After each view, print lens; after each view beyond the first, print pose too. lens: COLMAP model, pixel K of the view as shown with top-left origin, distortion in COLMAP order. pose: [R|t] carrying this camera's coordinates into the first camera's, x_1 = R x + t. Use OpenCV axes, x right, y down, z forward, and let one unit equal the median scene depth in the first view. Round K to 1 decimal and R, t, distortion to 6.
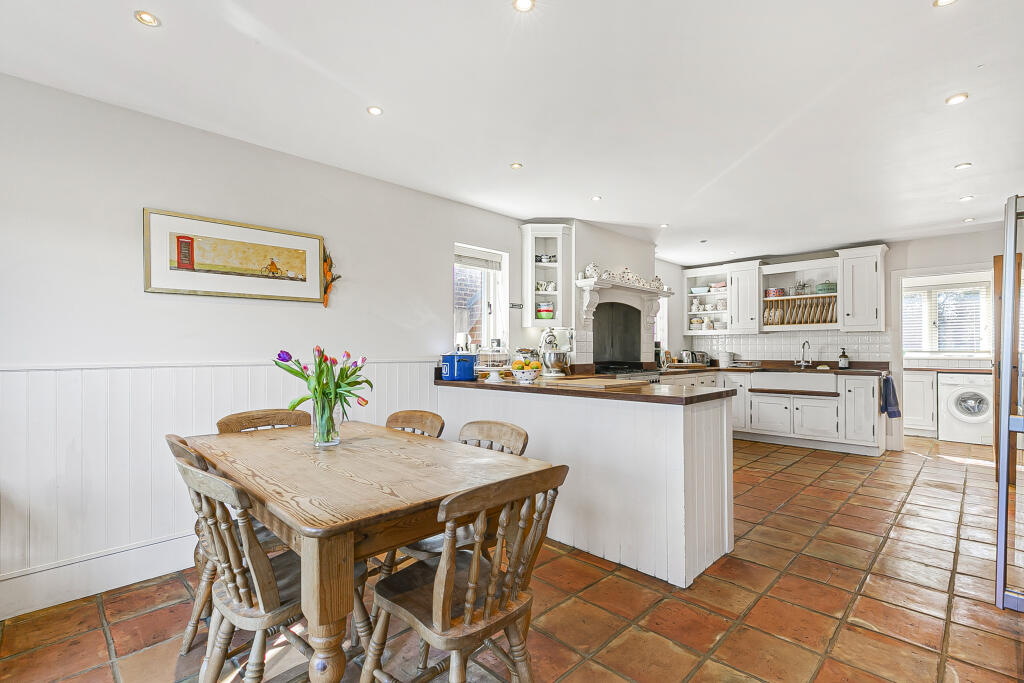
lens RADIAL K [[473.3, 0, 526.0], [0, 473.3, 342.4], [0, 0, 1]] dist [-0.000102, 0.000057]
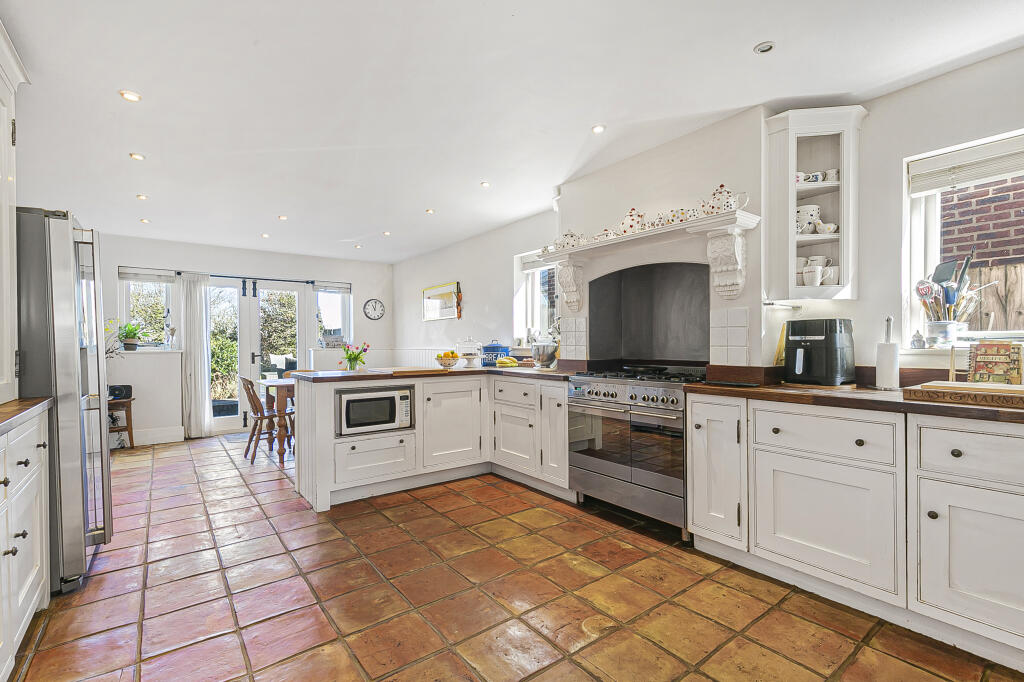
lens RADIAL K [[473.3, 0, 526.0], [0, 473.3, 341.9], [0, 0, 1]] dist [-0.000102, 0.000057]
pose [[-0.147683, 0.010551, -0.988978, 1.119690], [0.022011, 0.999730, 0.007379, 0.009006], [0.988790, -0.020679, -0.147876, 1.239850]]
